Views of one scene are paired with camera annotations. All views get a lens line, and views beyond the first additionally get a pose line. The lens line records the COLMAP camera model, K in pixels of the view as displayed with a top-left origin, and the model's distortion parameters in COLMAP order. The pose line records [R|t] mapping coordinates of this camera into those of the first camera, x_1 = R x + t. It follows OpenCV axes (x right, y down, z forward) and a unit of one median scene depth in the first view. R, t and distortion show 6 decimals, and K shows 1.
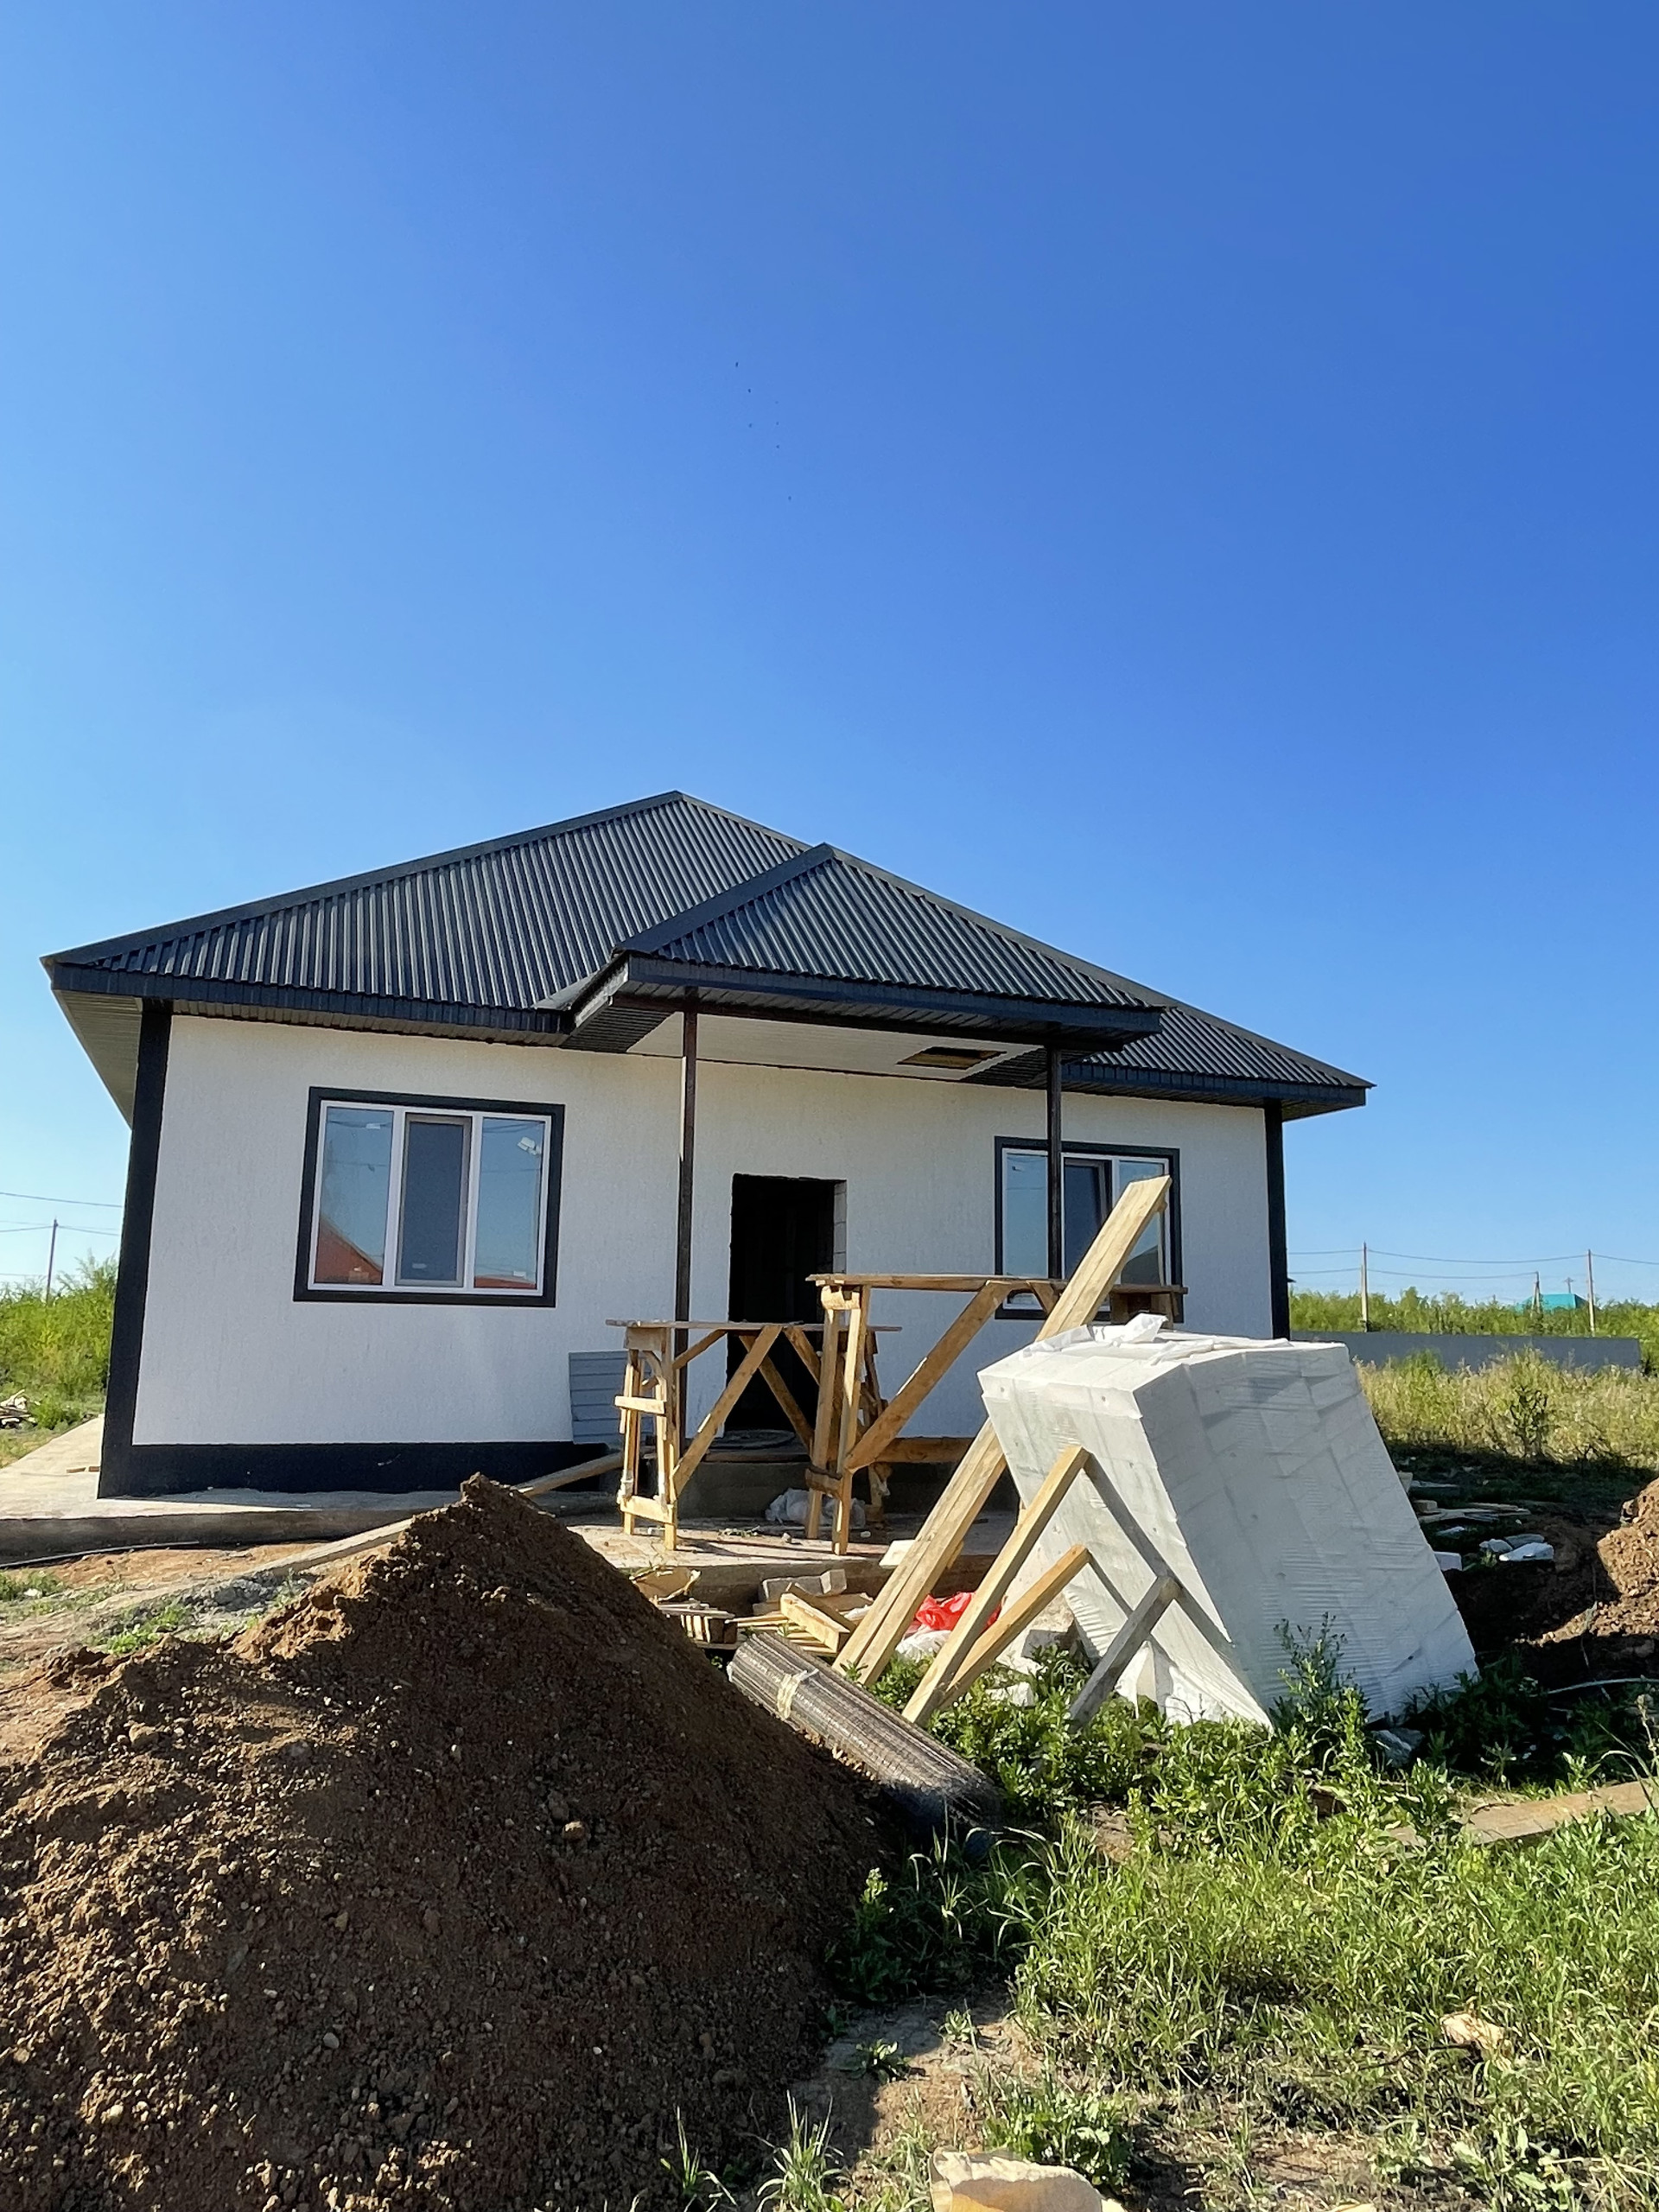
lens RADIAL K [[1495.6, 0, 828.3], [0, 1495.6, 1110.0], [0, 0, 1]] dist [-0.006845, -0.001323]
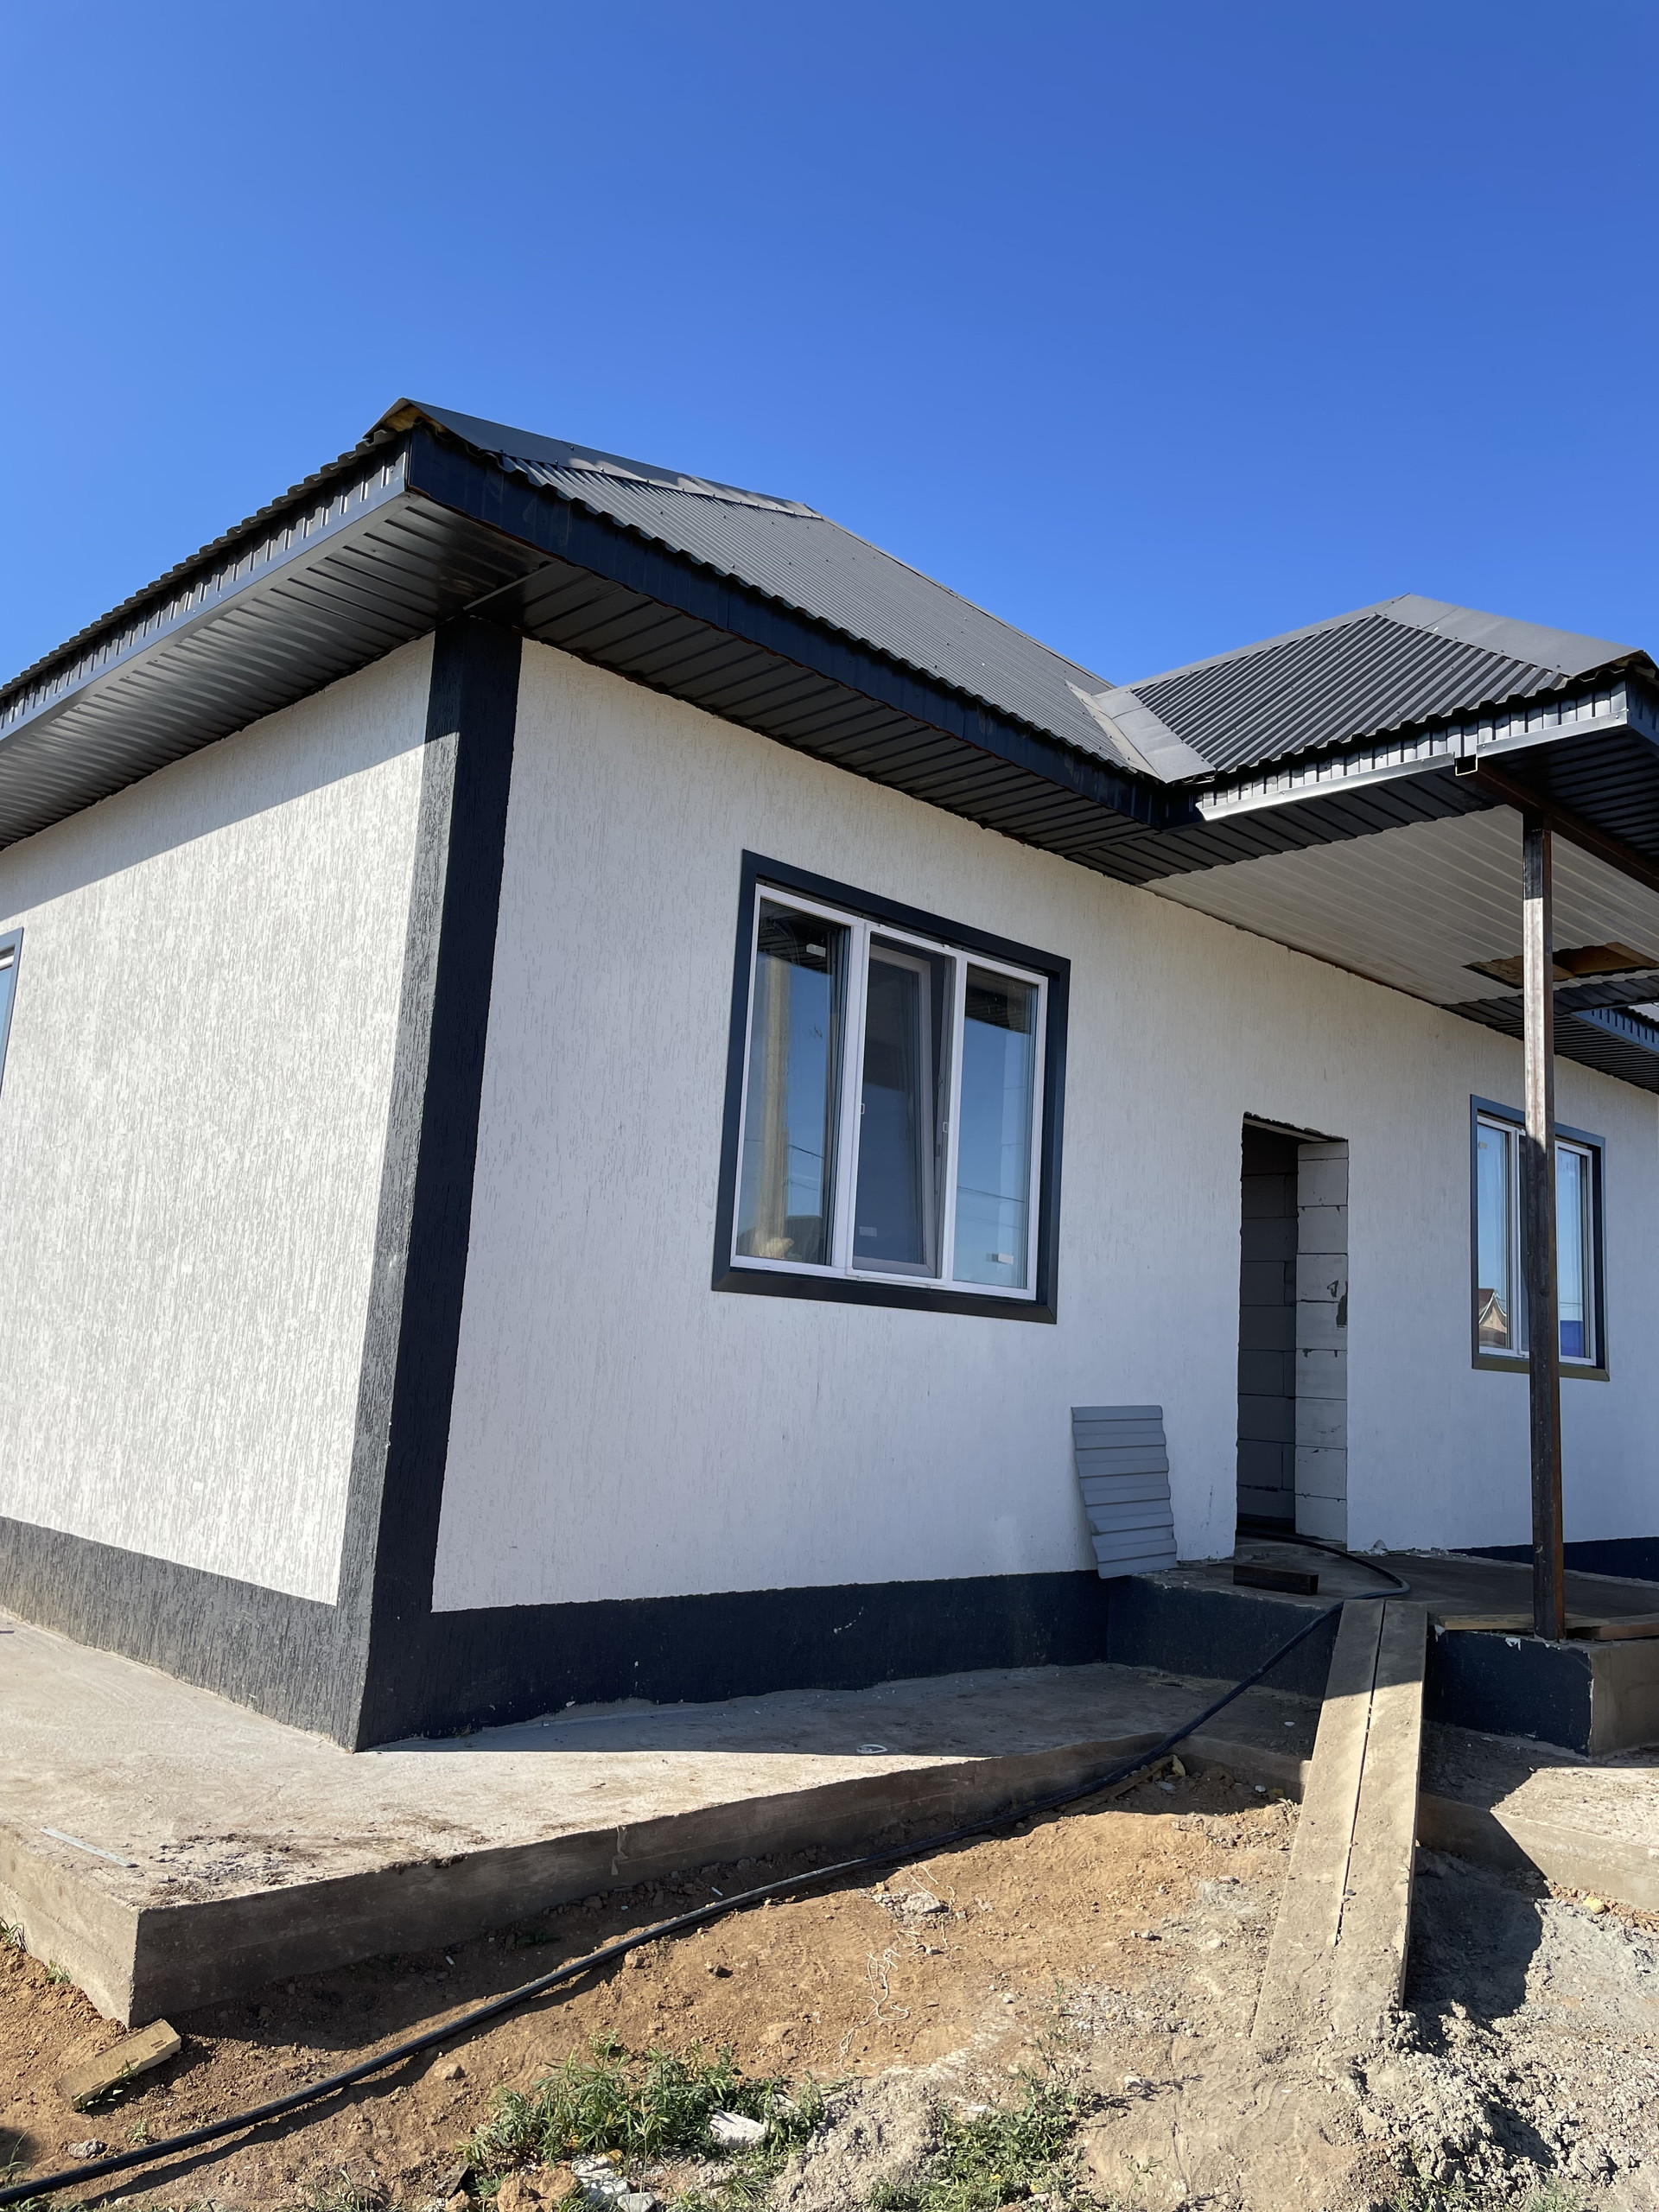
lens RADIAL K [[1665.9, 0, 831.3], [0, 1665.9, 1087.5], [0, 0, 1]] dist [0.027426, 0.000924]
pose [[0.923681, 0.100572, 0.369729, -0.510612], [-0.099603, 0.994789, -0.021764, 0.069822], [-0.369991, -0.016723, 0.928885, 0.481413]]
